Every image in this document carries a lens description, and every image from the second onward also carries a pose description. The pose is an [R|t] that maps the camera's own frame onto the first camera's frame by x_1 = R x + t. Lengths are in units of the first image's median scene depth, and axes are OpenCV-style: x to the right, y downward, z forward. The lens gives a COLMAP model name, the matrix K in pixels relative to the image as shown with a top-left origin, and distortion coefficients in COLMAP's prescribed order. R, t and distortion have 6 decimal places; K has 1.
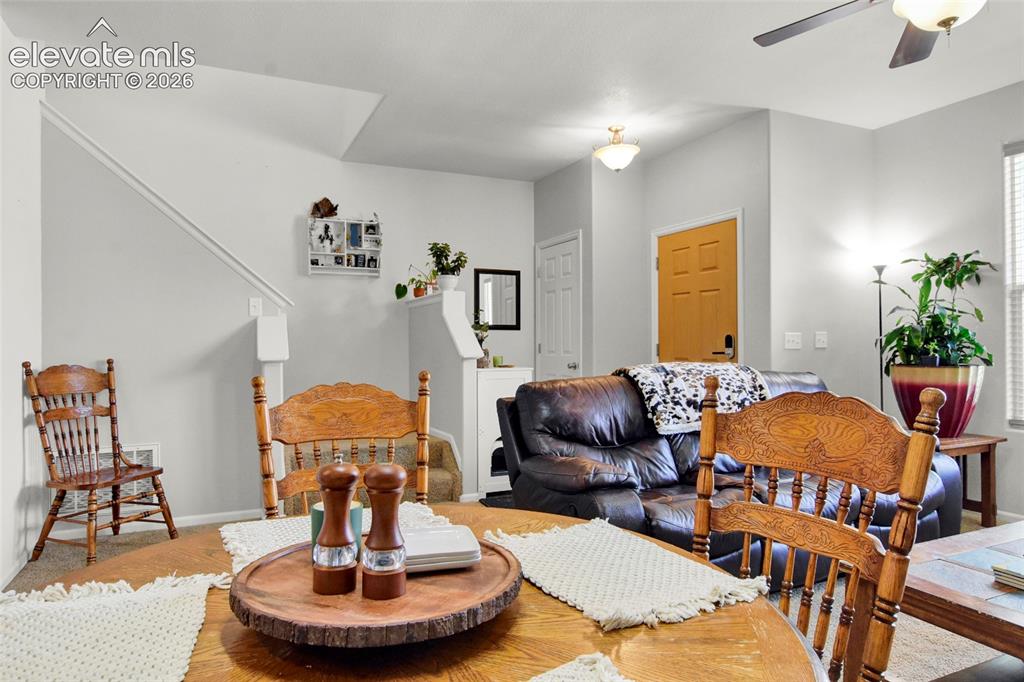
lens RADIAL K [[645.8, 0, 514.2], [0, 645.8, 351.0], [0, 0, 1]] dist [-0.031500, 0.040993]
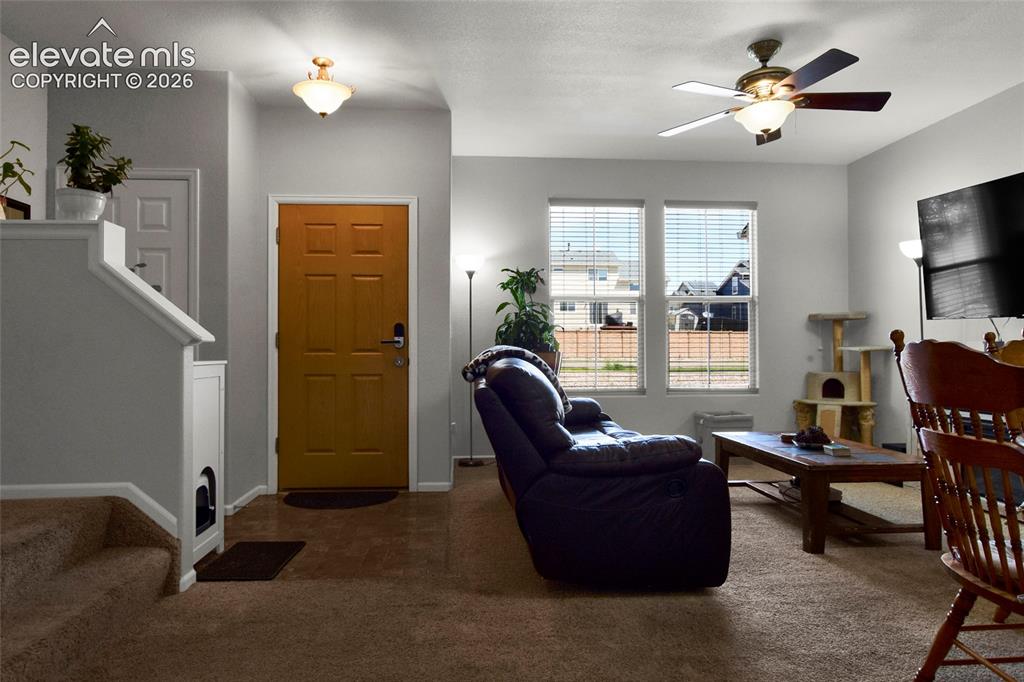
lens RADIAL K [[629.9, 0, 499.6], [0, 629.9, 346.1], [0, 0, 1]] dist [-0.005660, 0.004224]
pose [[0.354096, 0.009954, 0.935156, -0.294378], [0.012076, 0.999811, -0.015215, 0.015174], [-0.935131, 0.016680, 0.353909, 0.305632]]
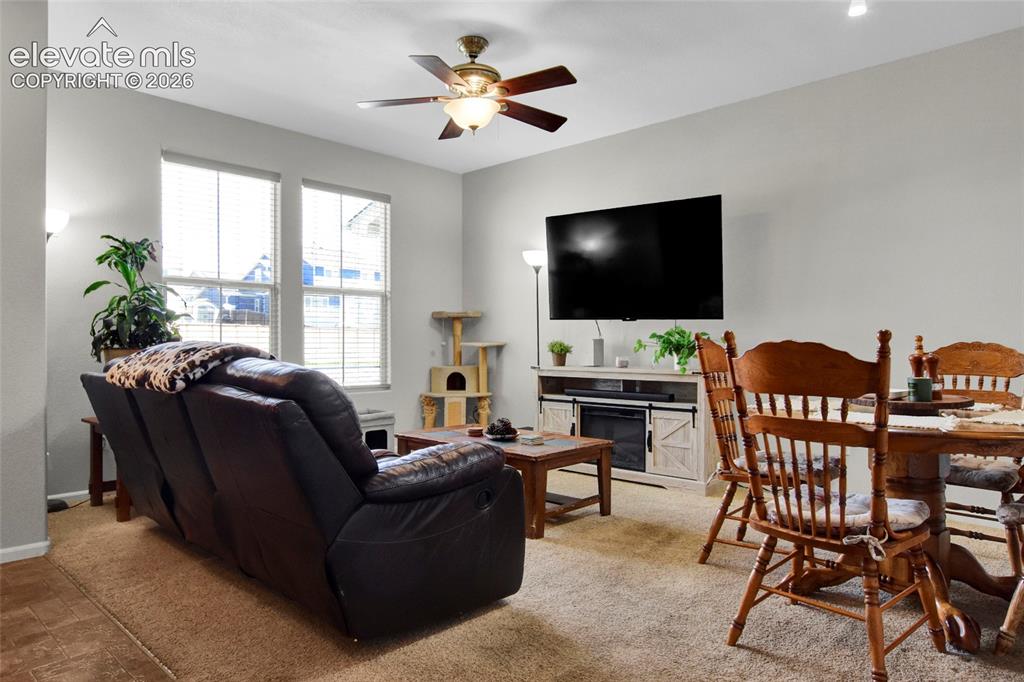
lens RADIAL K [[645.8, 0, 514.2], [0, 645.8, 351.0], [0, 0, 1]] dist [-0.031500, 0.040993]
pose [[-0.368734, -0.005249, 0.929520, -0.249228], [0.014325, 0.999833, 0.011328, 0.012085], [-0.929425, 0.017493, -0.368597, 0.423881]]
